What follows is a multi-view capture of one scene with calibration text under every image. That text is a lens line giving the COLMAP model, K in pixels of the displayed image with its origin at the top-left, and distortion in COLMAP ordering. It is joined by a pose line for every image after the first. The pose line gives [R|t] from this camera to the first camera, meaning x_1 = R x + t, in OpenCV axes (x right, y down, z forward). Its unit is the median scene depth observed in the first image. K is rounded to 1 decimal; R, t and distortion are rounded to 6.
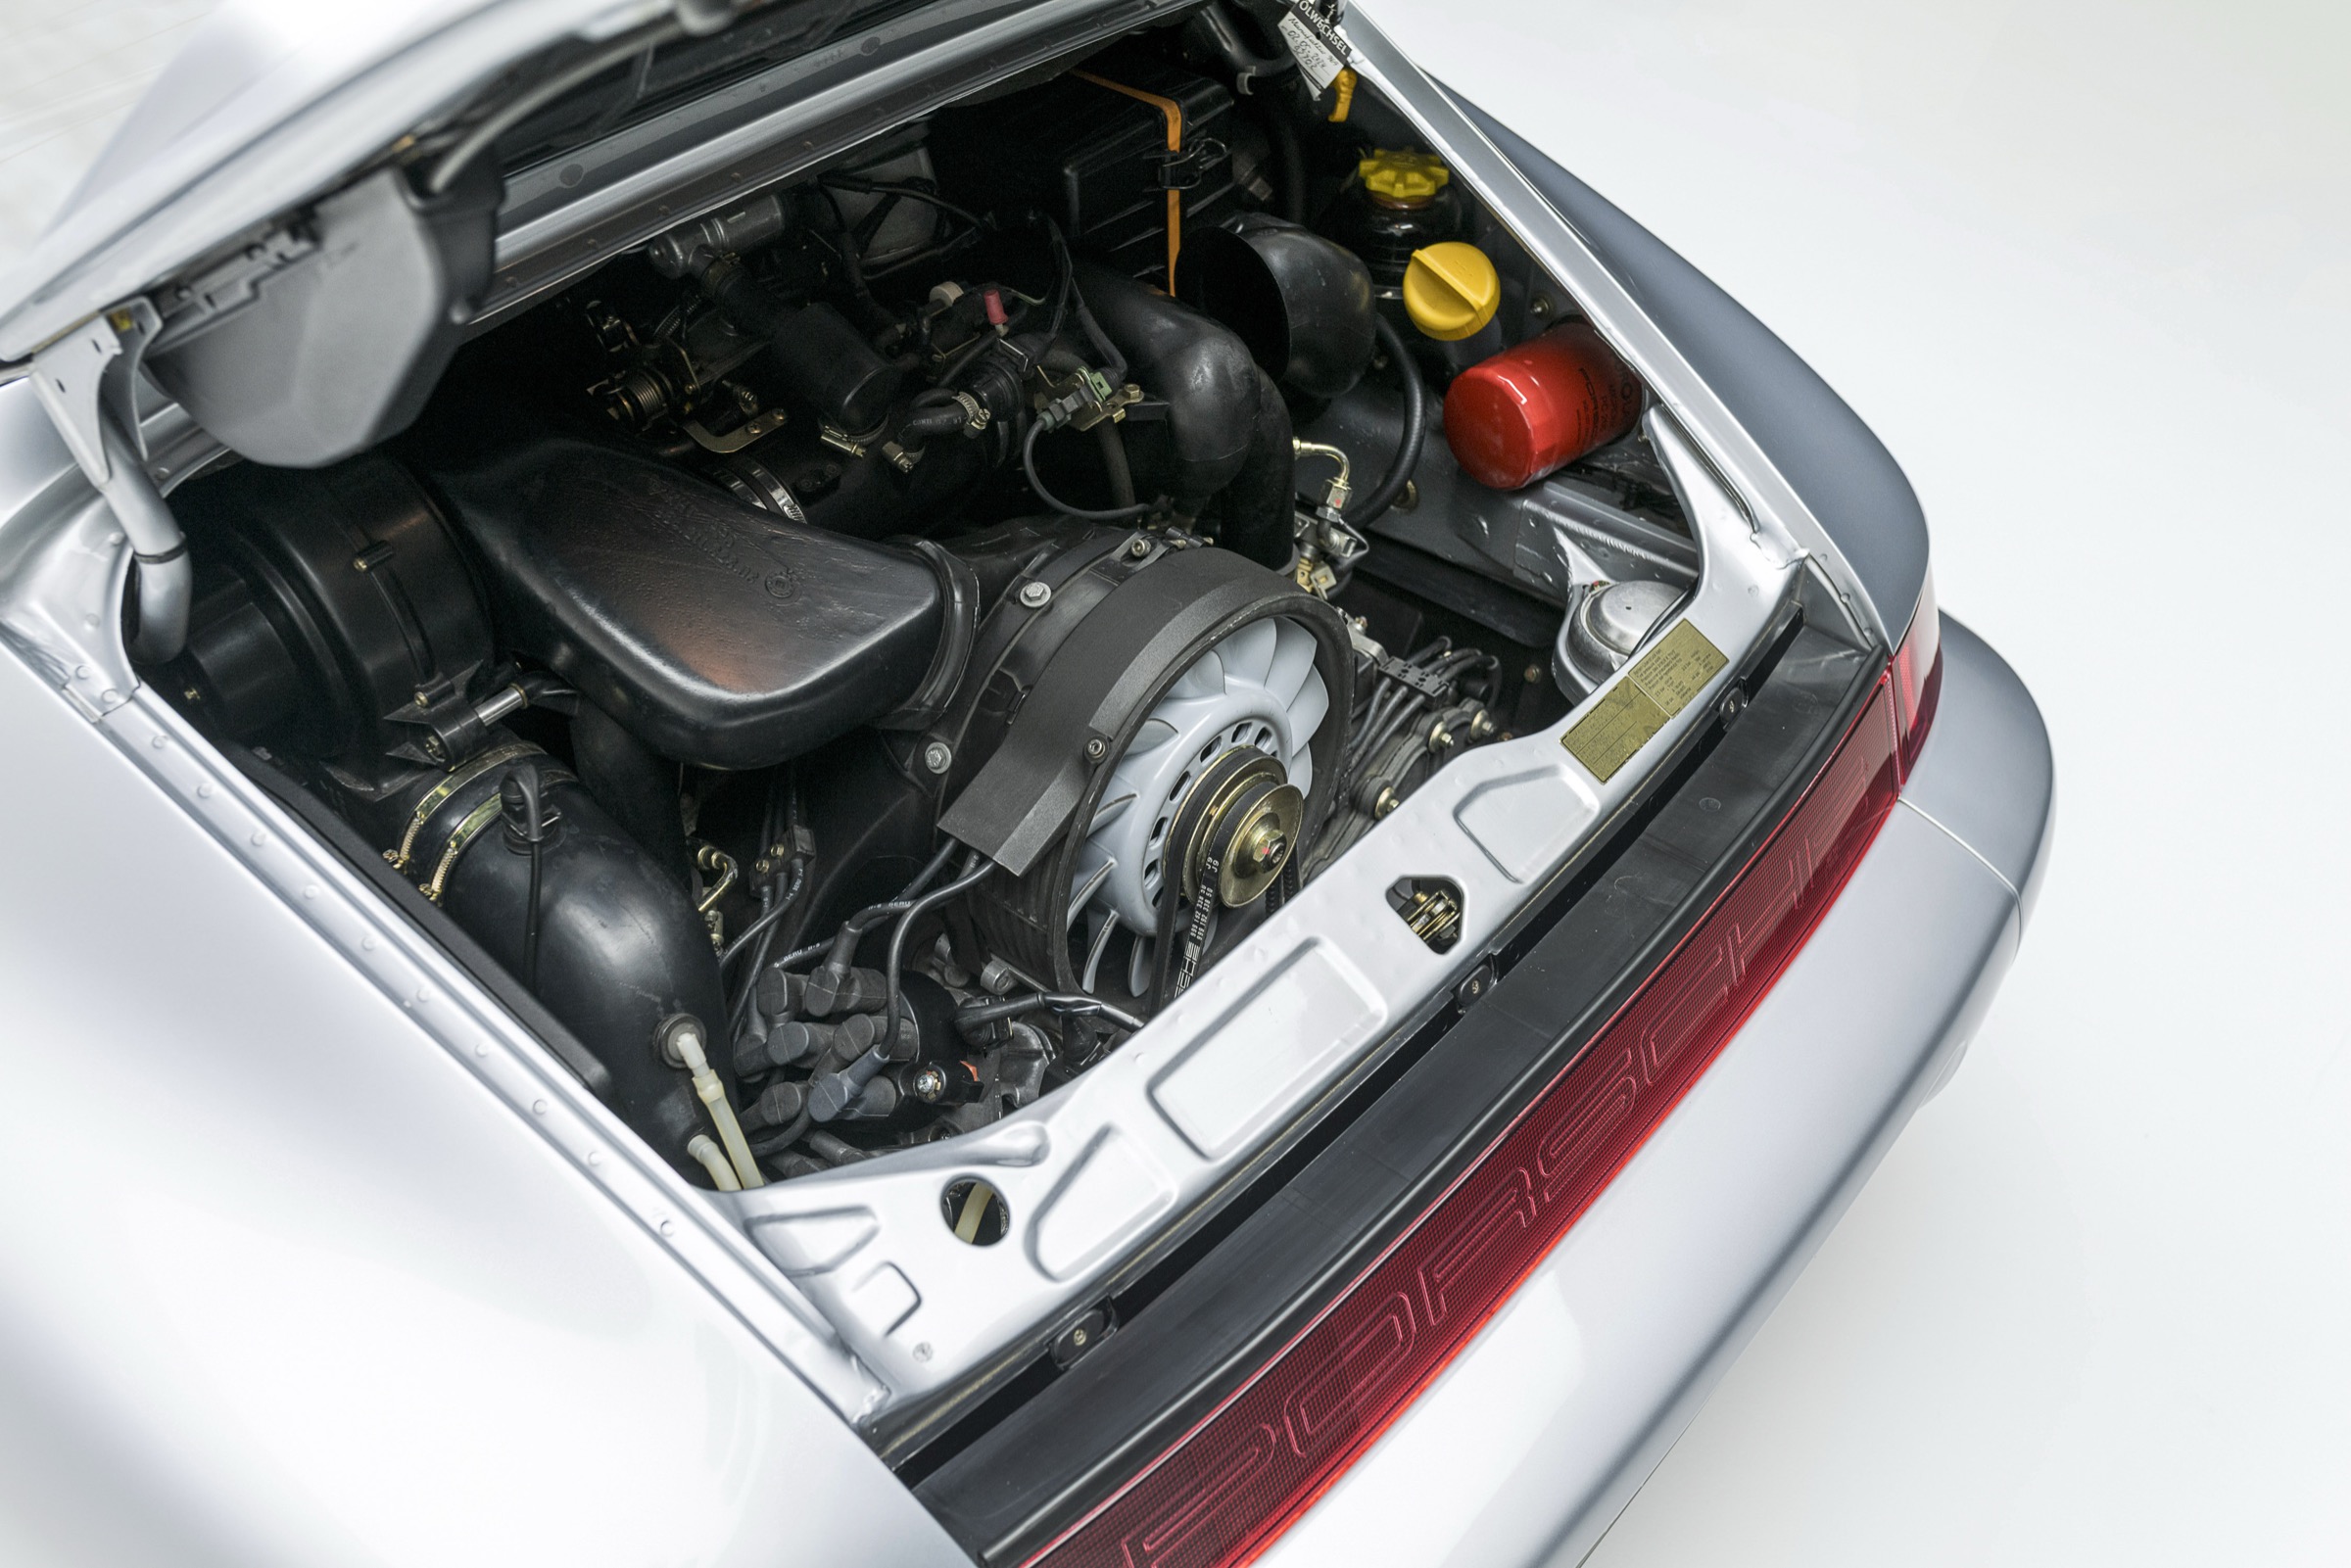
lens RADIAL K [[2344.1, 0, 1254.2], [0, 2344.1, 739.2], [0, 0, 1]] dist [0.033730, -0.004953]
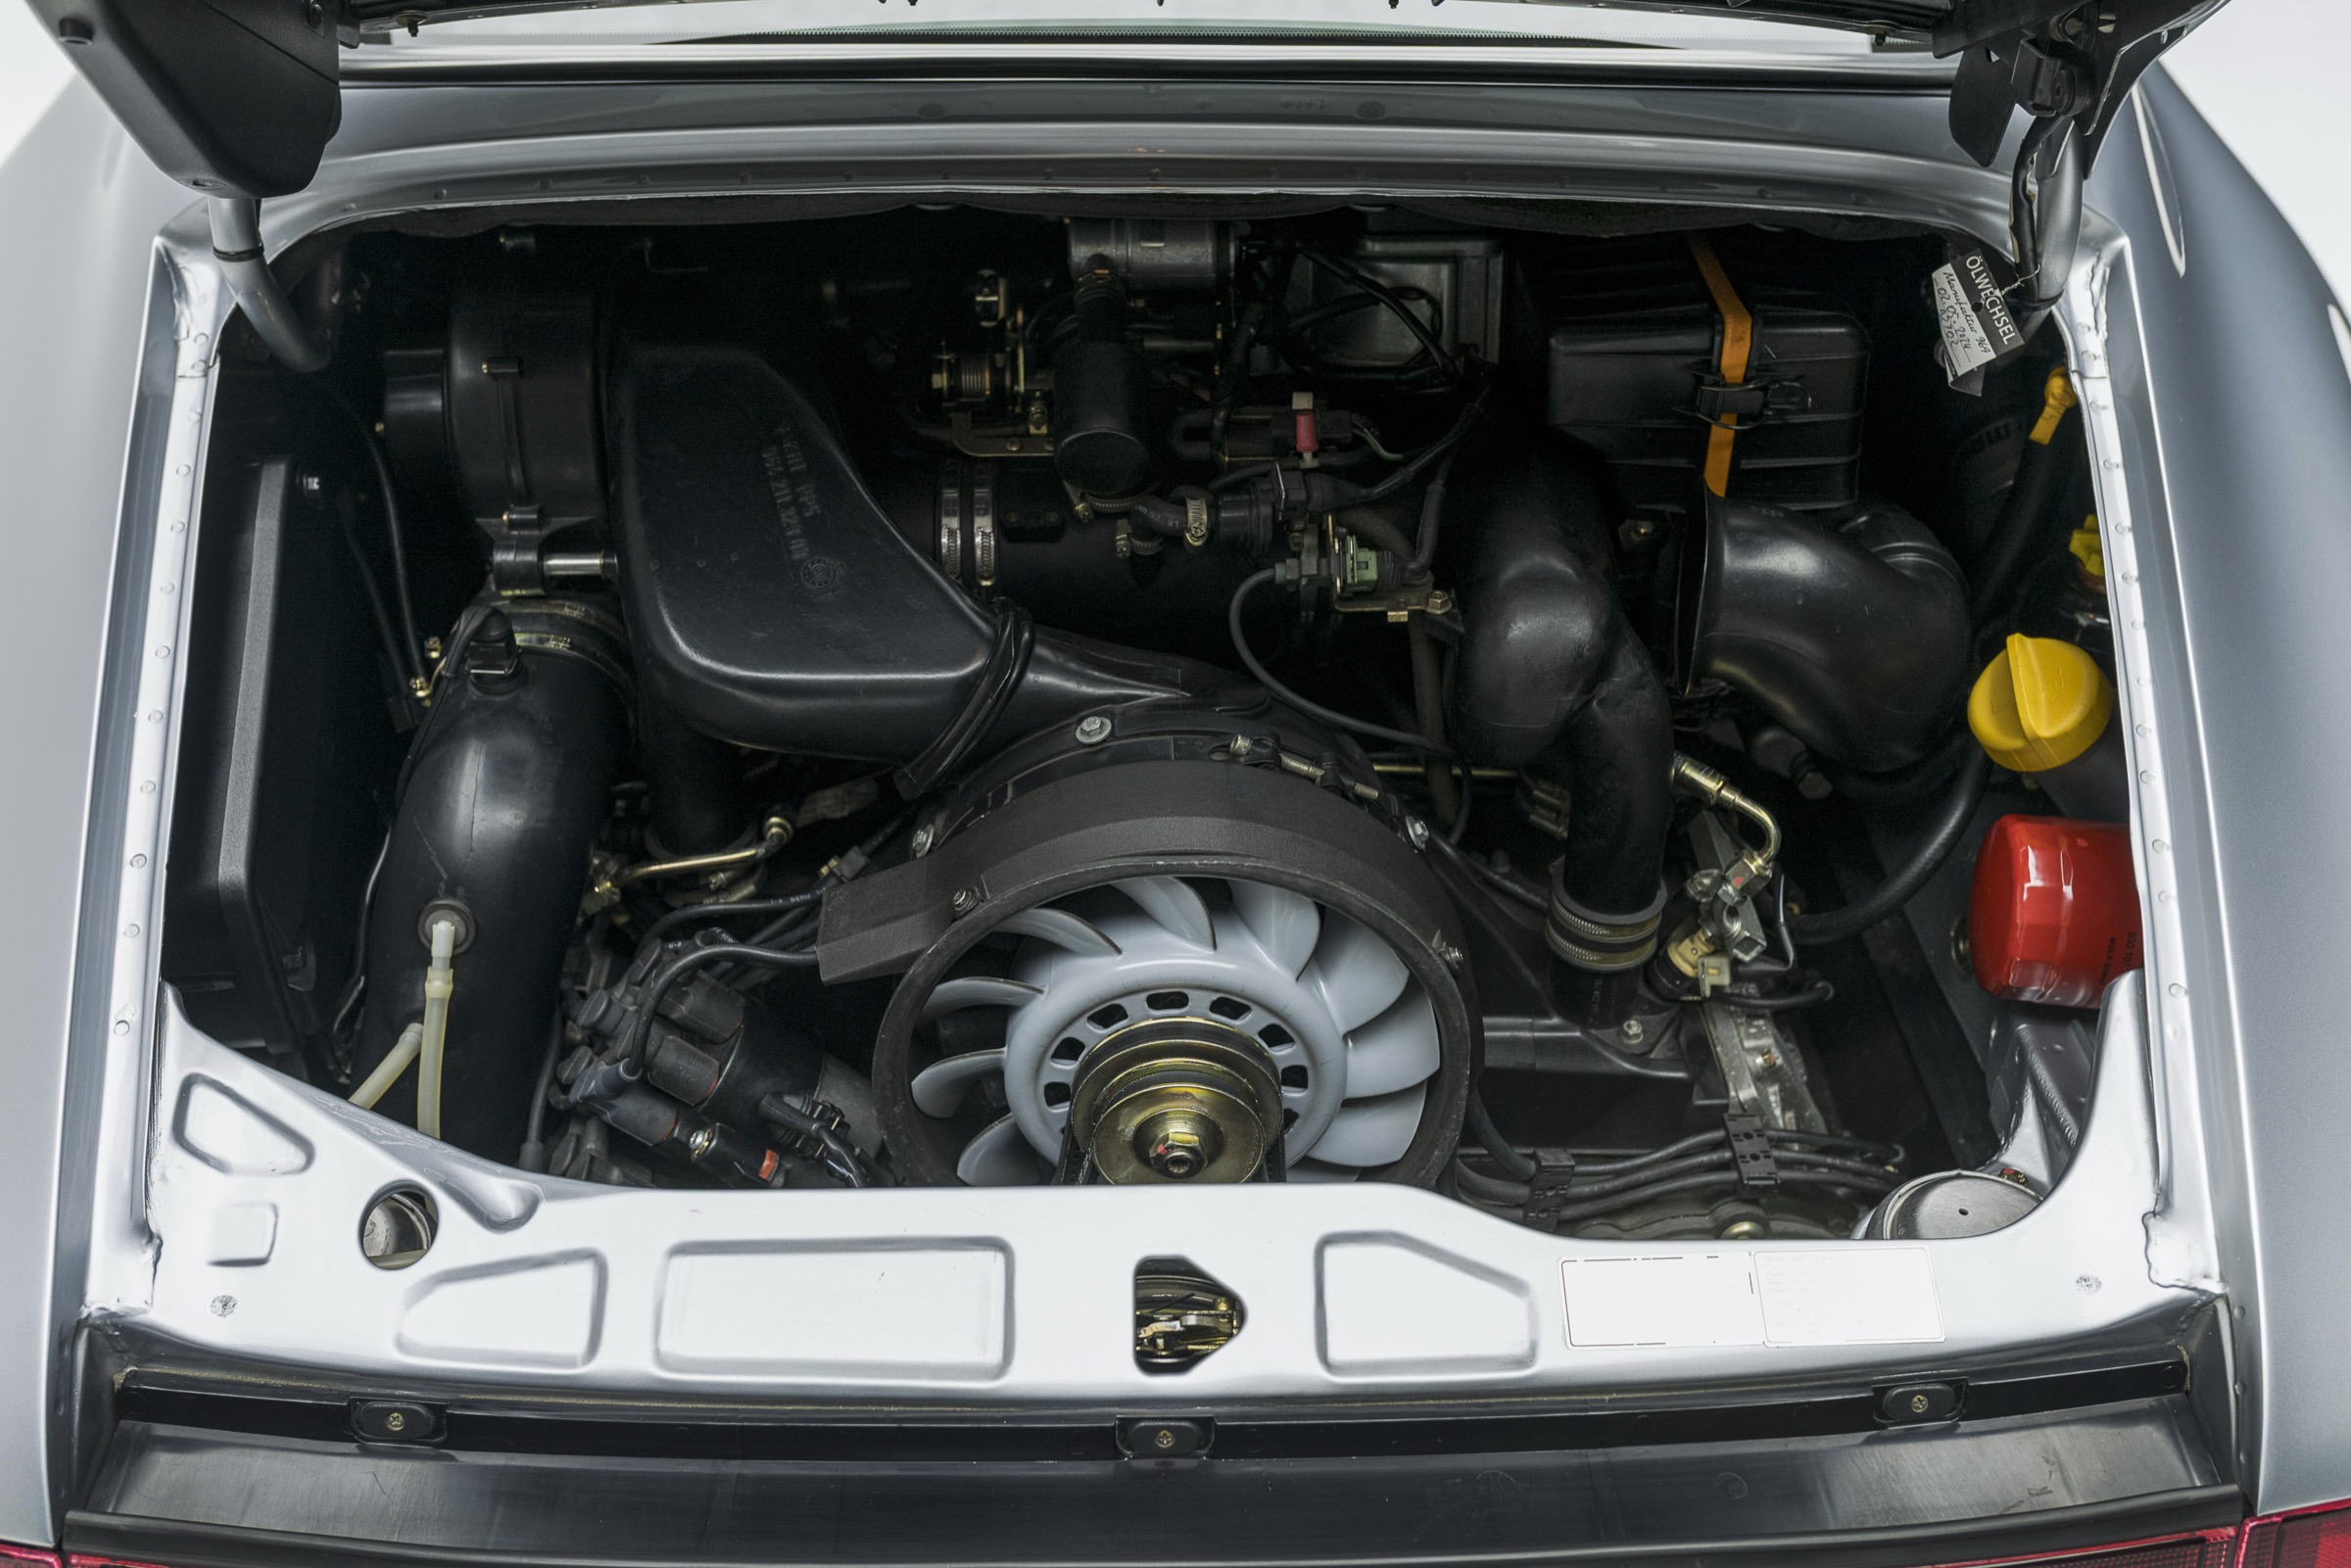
lens RADIAL K [[2344.1, 0, 1254.2], [0, 2344.1, 739.2], [0, 0, 1]] dist [0.033730, -0.004953]
pose [[0.634326, 0.426468, -0.644791, 0.477625], [-0.483306, 0.869745, 0.099793, -0.167272], [0.603362, 0.248330, 0.757817, 0.388866]]
